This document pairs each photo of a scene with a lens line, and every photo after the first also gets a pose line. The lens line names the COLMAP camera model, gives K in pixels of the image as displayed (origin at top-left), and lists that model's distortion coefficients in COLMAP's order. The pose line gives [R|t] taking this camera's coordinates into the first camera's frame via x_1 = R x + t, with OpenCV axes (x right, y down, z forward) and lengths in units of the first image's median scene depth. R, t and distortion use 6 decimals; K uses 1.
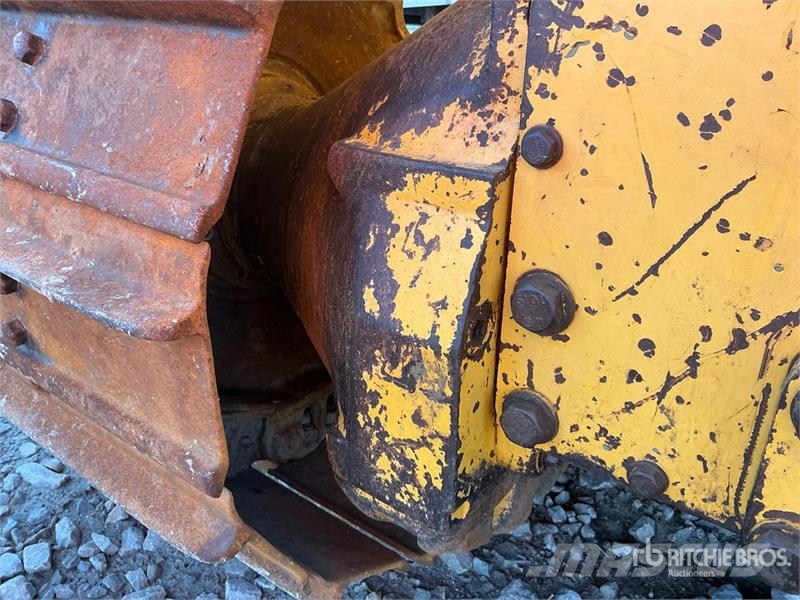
lens RADIAL K [[661.4, 0, 400.0], [0, 661.4, 300.0], [0, 0, 1]] dist [0.143006, -0.305097]
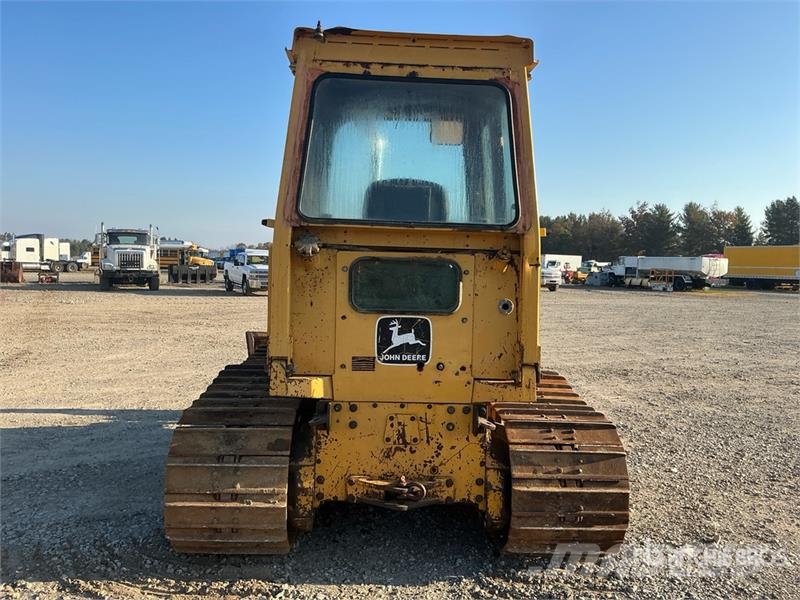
lens RADIAL K [[661.4, 0, 400.0], [0, 661.4, 300.0], [0, 0, 1]] dist [0.143006, -0.305097]
pose [[0.765600, -0.027480, 0.642729, -4.352820], [0.264867, 0.923943, -0.275998, 0.499423], [-0.586261, 0.381542, 0.714650, -6.440033]]
